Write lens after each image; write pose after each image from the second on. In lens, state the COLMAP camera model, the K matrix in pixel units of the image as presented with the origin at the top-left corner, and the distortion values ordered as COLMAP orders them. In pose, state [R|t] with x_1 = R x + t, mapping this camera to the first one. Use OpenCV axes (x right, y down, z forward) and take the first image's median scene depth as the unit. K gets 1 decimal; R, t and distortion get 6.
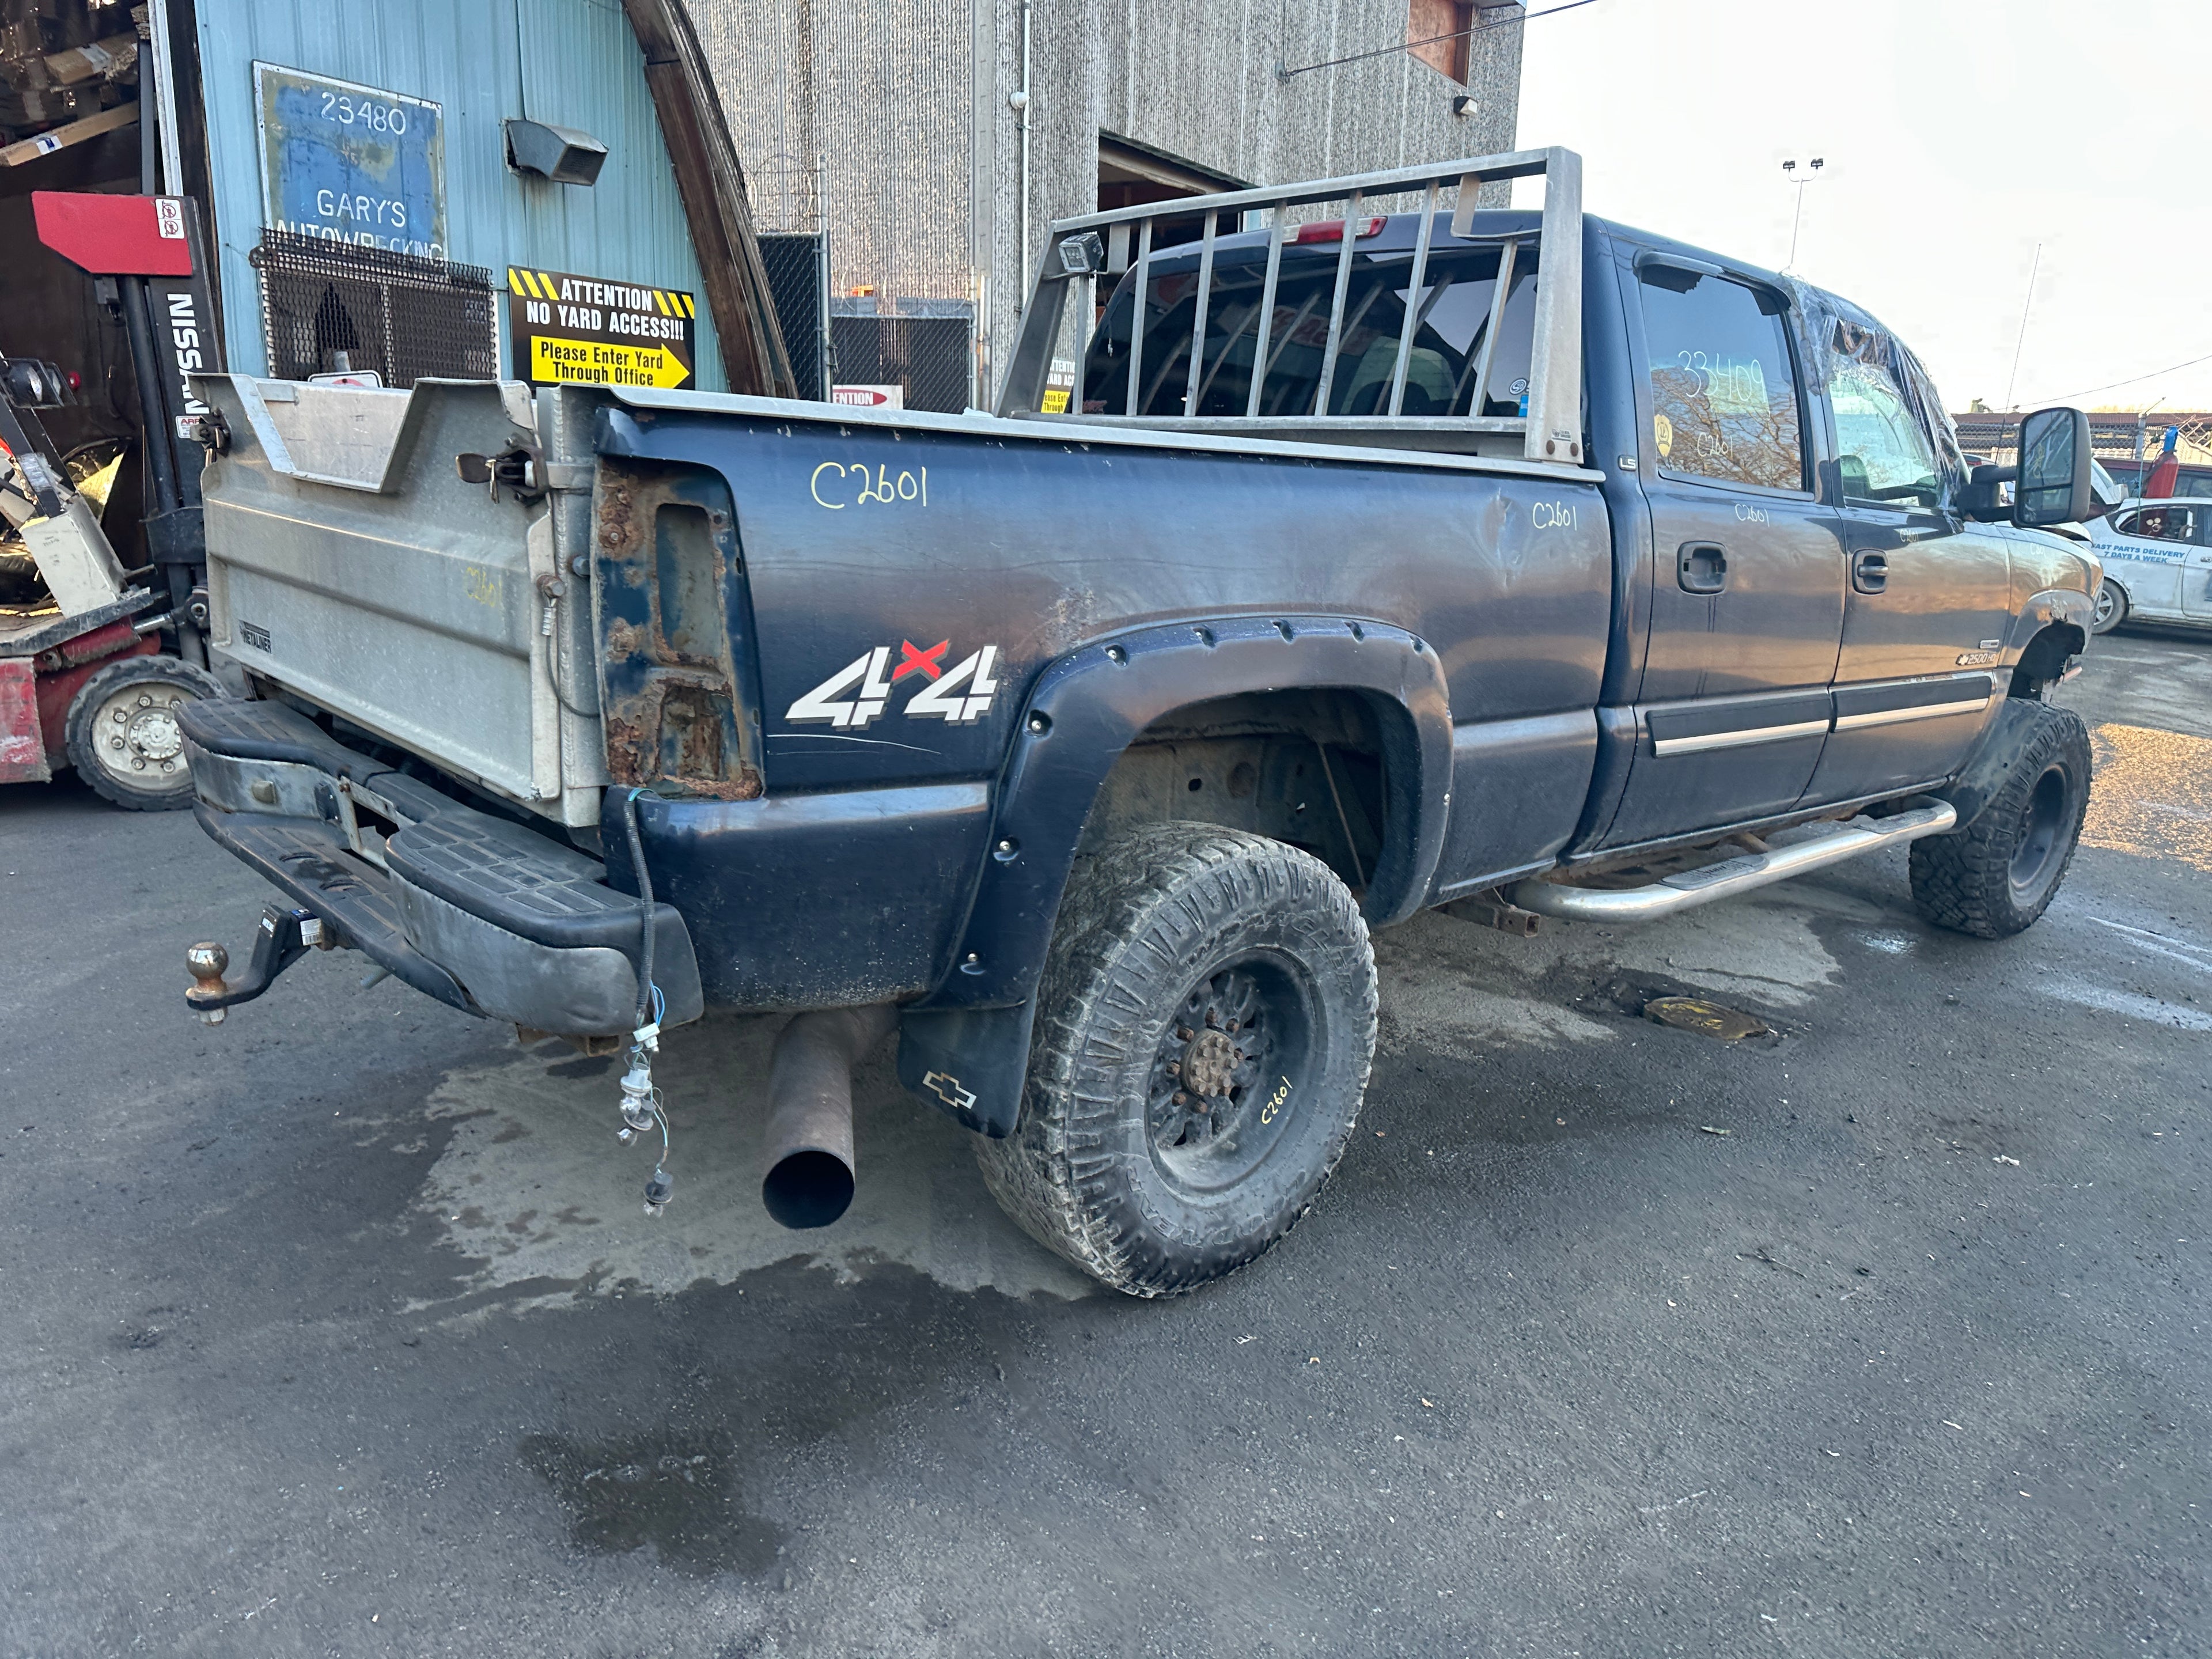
lens RADIAL K [[1563.1, 0, 1103.1], [0, 1563.1, 828.3], [0, 0, 1]] dist [0.044889, -0.056761]
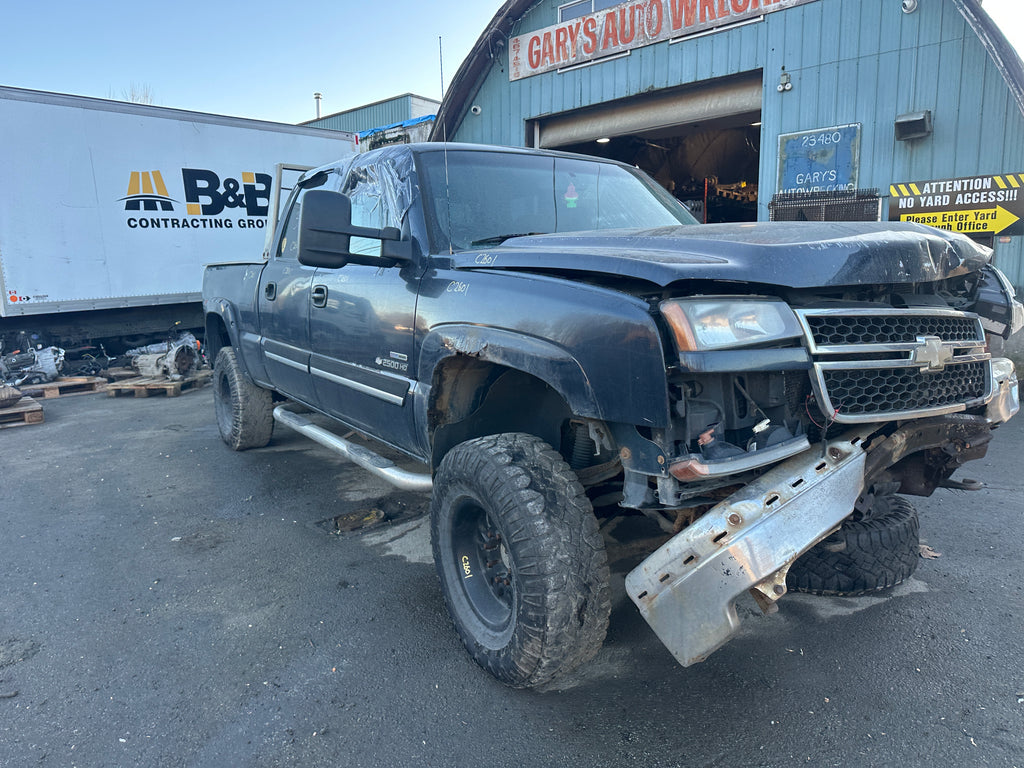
lens RADIAL K [[719.8, 0, 517.9], [0, 719.8, 376.0], [0, 0, 1]] dist [0.034981, -0.039293]
pose [[-0.151381, 0.089431, -0.984422, 0.971833], [-0.217059, 0.968584, 0.121371, -0.165907], [0.964349, 0.232051, -0.127213, 0.996269]]
